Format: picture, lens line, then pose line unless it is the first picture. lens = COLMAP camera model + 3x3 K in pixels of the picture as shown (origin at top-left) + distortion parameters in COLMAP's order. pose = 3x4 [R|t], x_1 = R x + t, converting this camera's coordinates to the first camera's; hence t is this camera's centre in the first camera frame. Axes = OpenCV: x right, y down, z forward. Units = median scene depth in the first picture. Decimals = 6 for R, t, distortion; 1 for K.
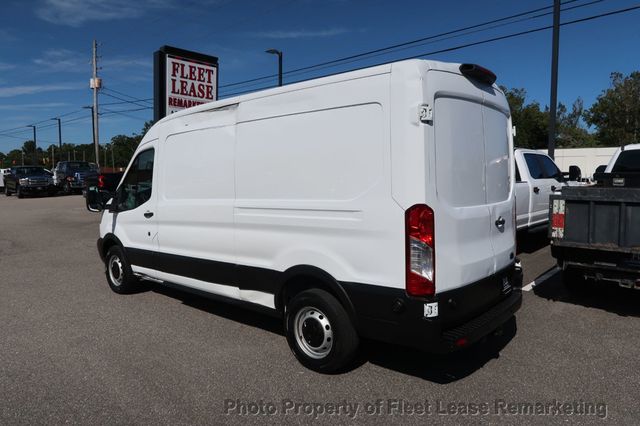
lens RADIAL K [[444.9, 0, 320.3], [0, 444.9, 210.0], [0, 0, 1]] dist [-0.033827, 0.019500]
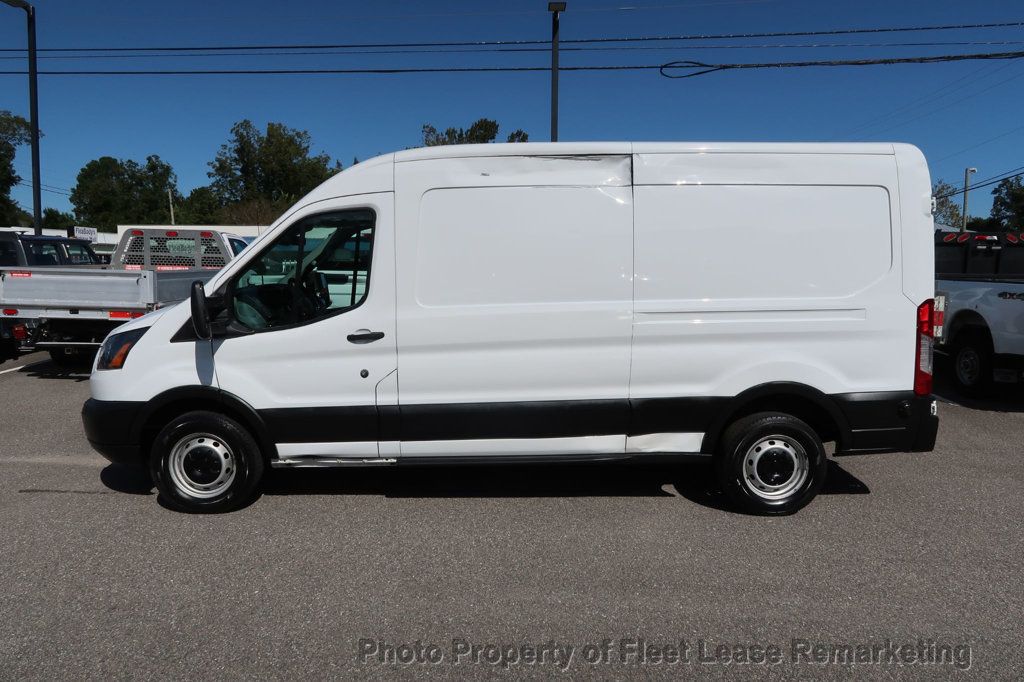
lens RADIAL K [[711.9, 0, 512.9], [0, 711.9, 346.2], [0, 0, 1]] dist [-0.033827, 0.019500]
pose [[0.735362, -0.066728, 0.674381, -0.997436], [0.041285, 0.997703, 0.053702, -0.019973], [-0.676415, -0.011648, 0.736428, 0.331411]]
